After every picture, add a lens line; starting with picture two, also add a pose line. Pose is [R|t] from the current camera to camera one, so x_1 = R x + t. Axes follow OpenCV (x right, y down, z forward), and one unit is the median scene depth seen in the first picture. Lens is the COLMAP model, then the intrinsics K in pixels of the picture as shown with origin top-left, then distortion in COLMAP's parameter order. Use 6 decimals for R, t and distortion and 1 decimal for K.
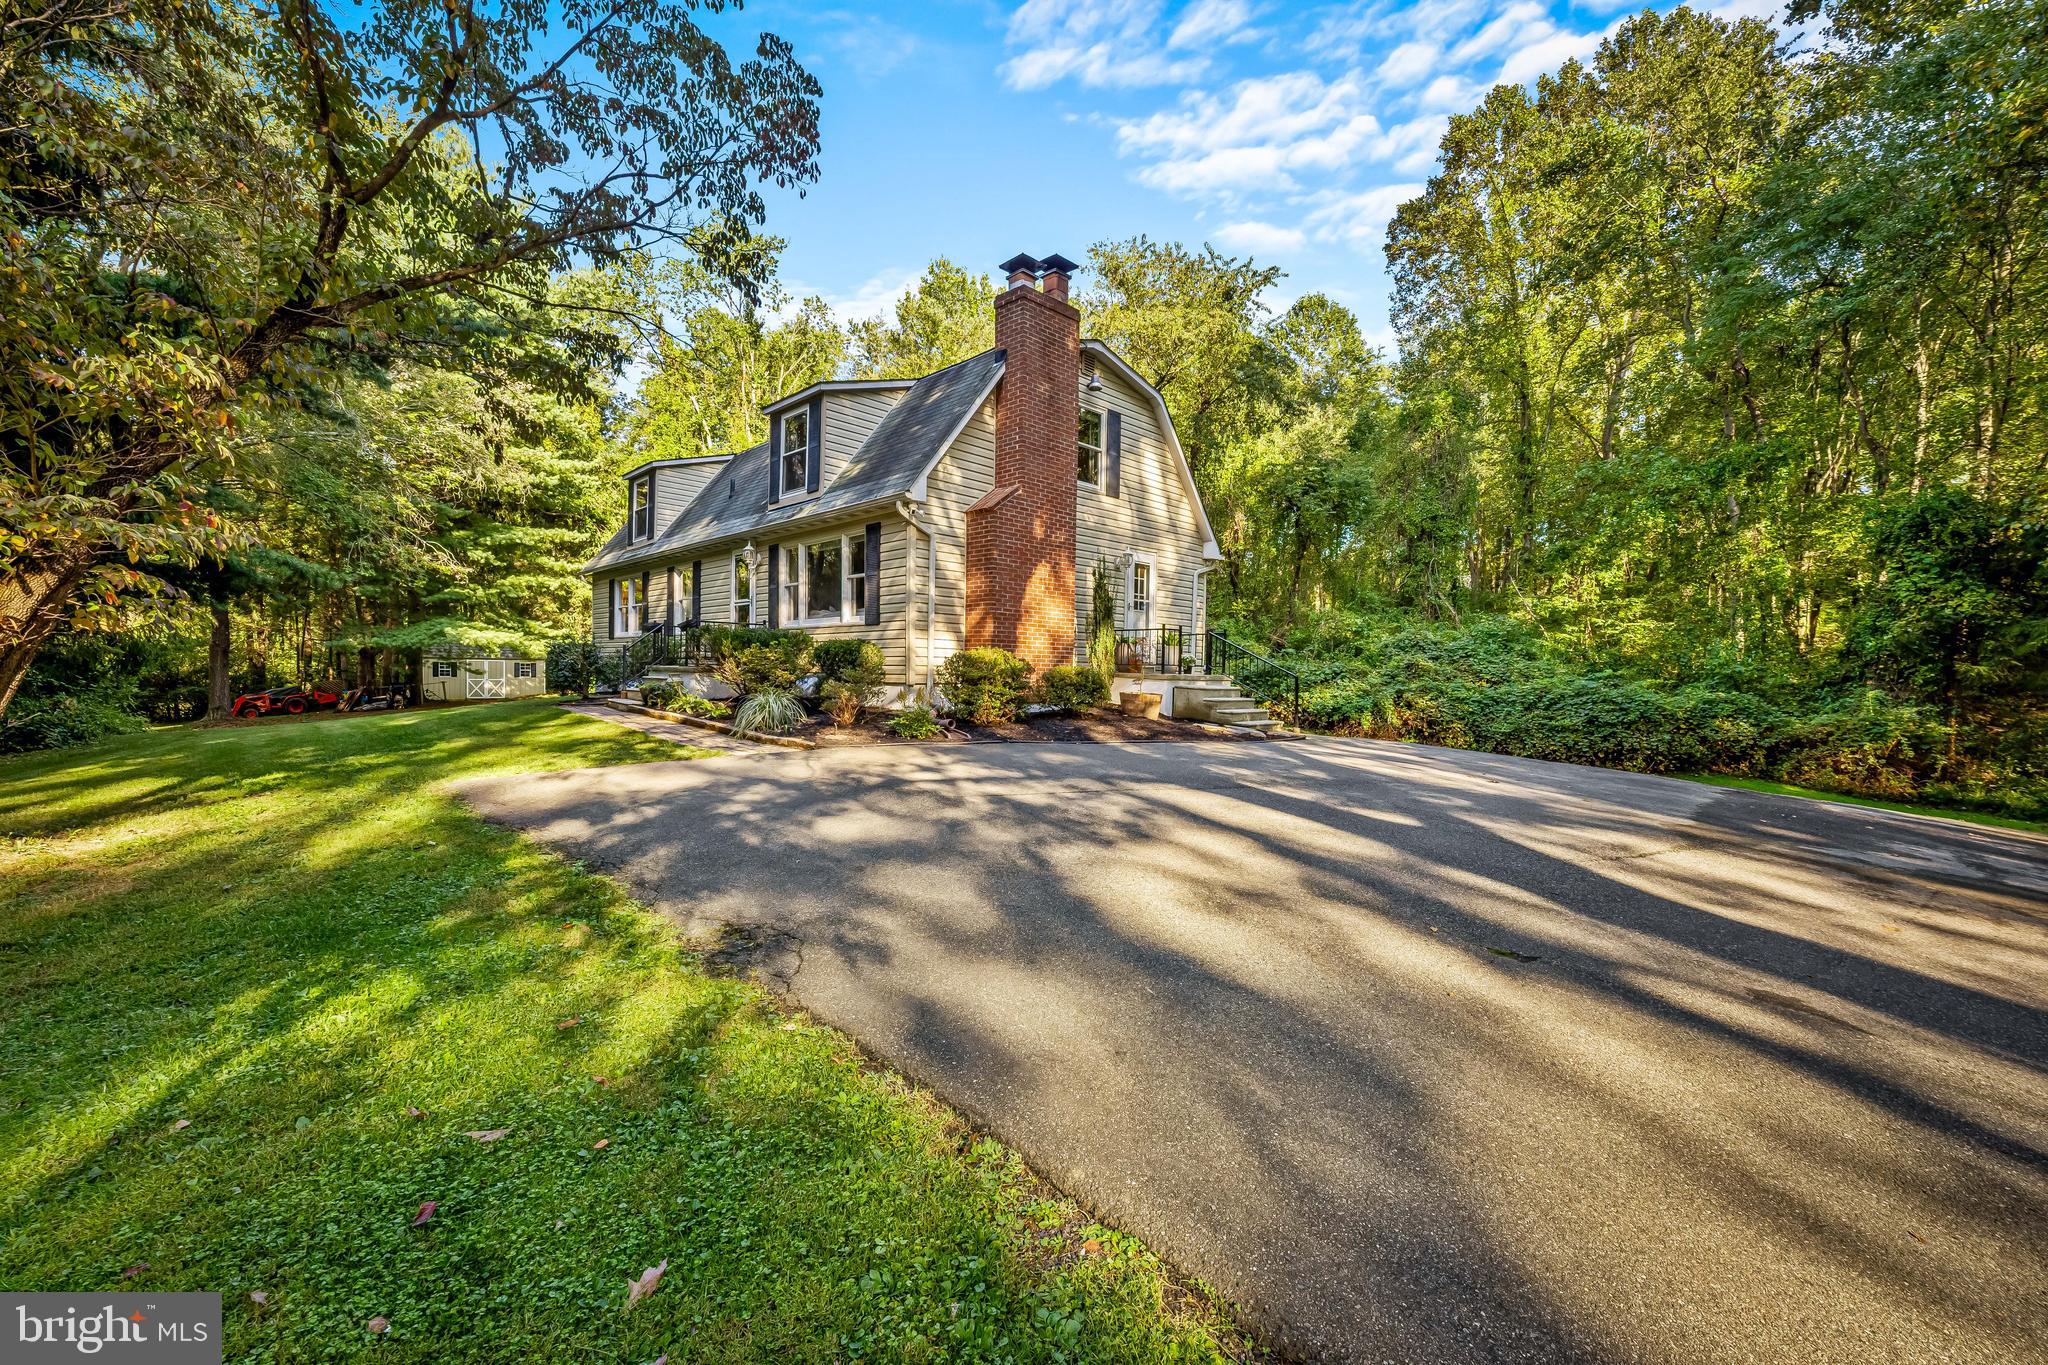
lens RADIAL K [[833.4, 0, 1023.8], [0, 833.4, 648.3], [0, 0, 1]] dist [-0.006915, 0.000013]
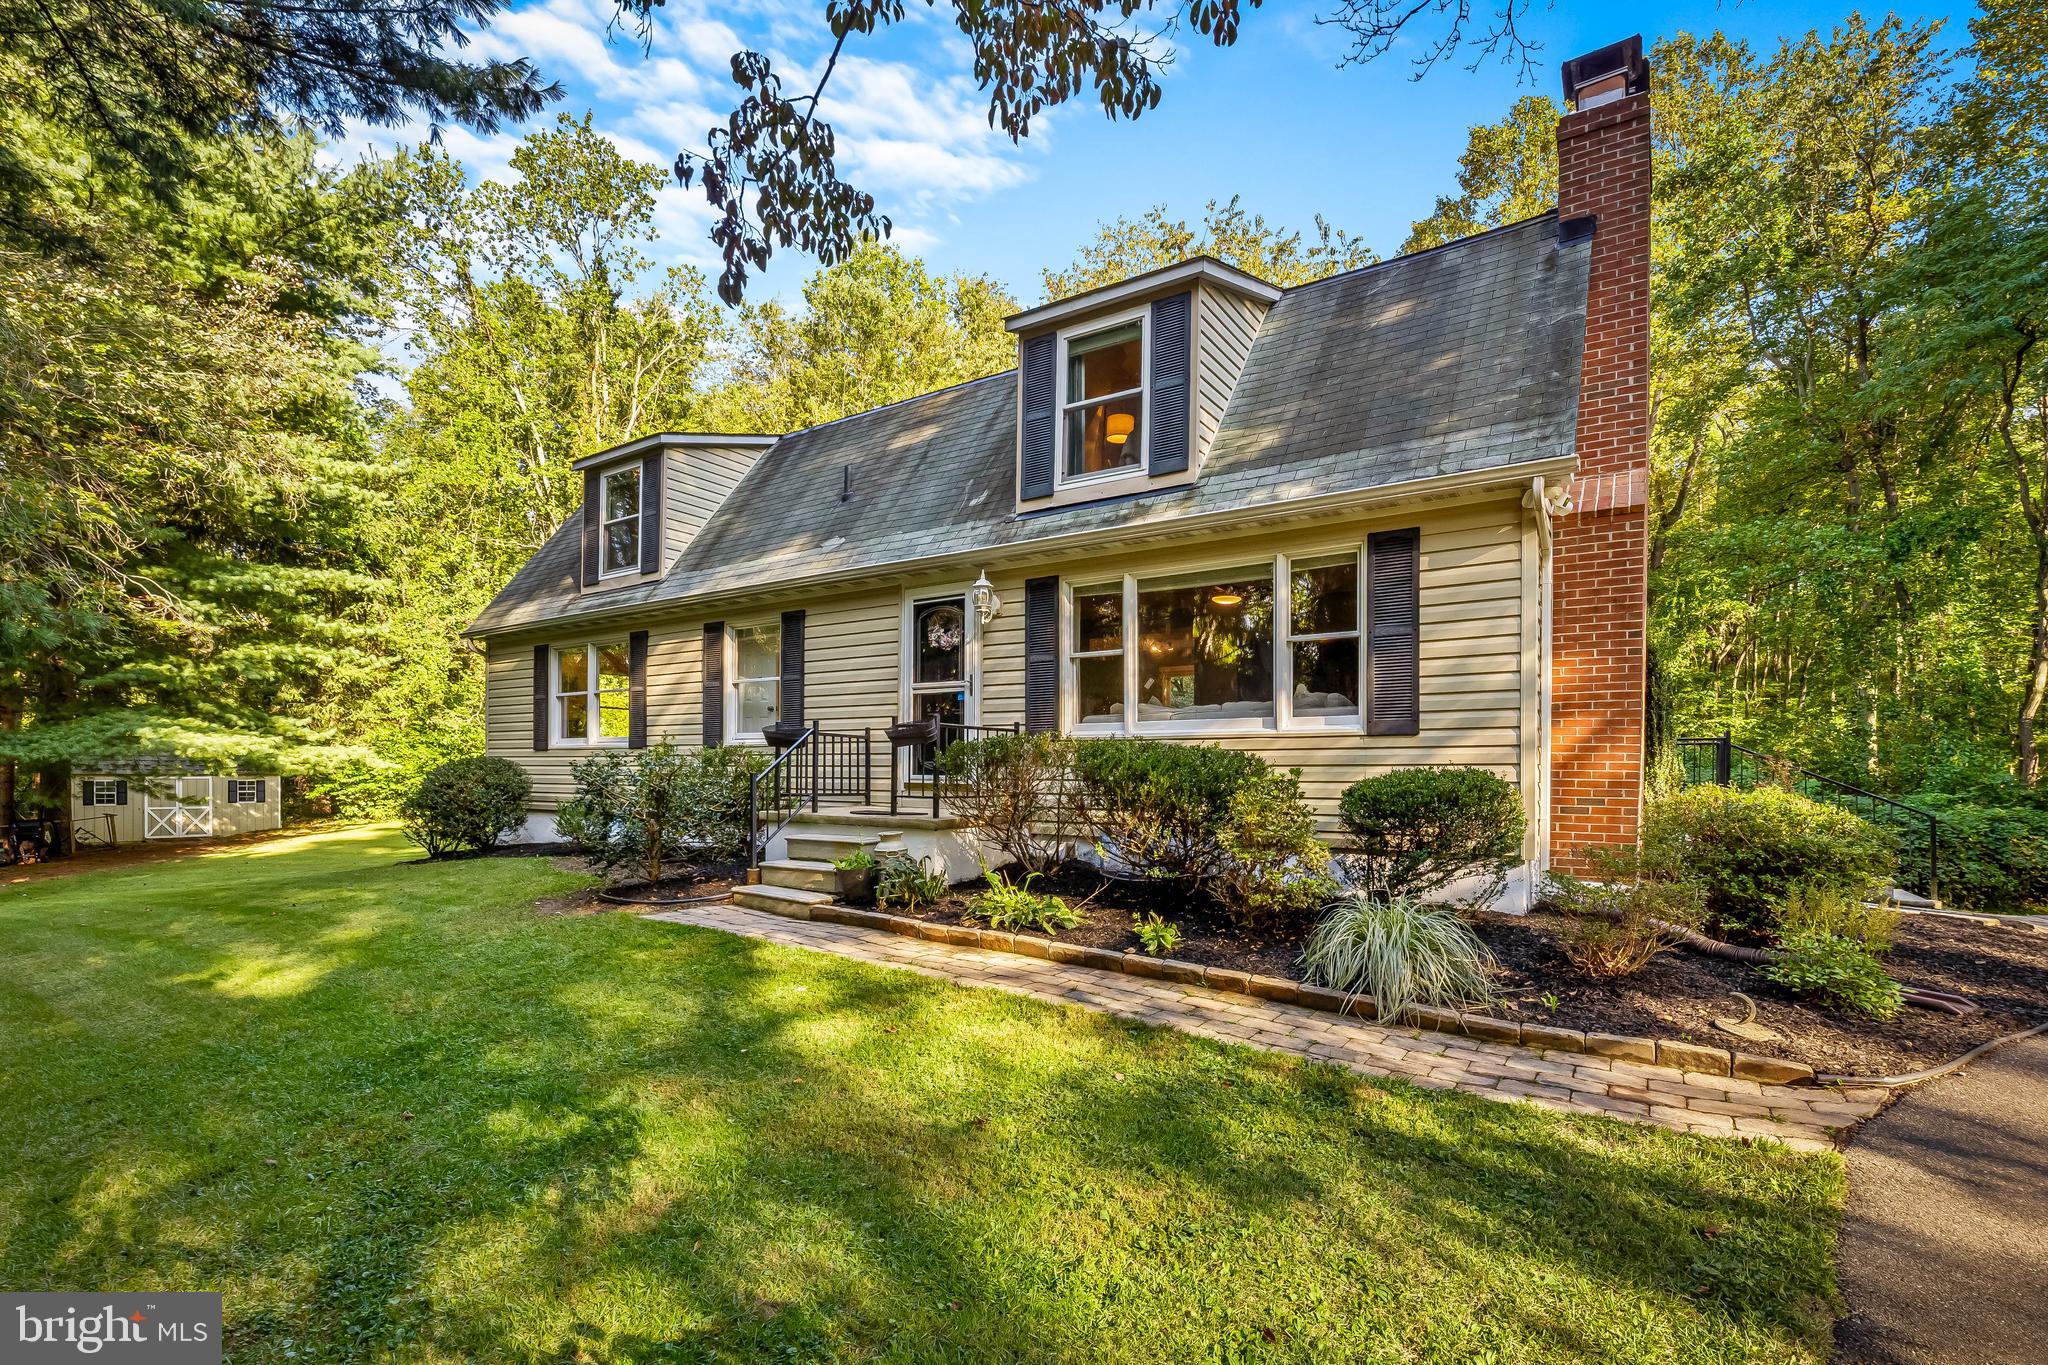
lens RADIAL K [[953.0, 0, 1020.0], [0, 953.0, 744.5], [0, 0, 1]] dist [-0.010817, 0.000255]
pose [[0.978090, -0.005985, 0.208095, -0.209550], [0.005865, 0.999982, 0.001191, -0.009910], [-0.208099, 0.000056, 0.978108, 0.200005]]
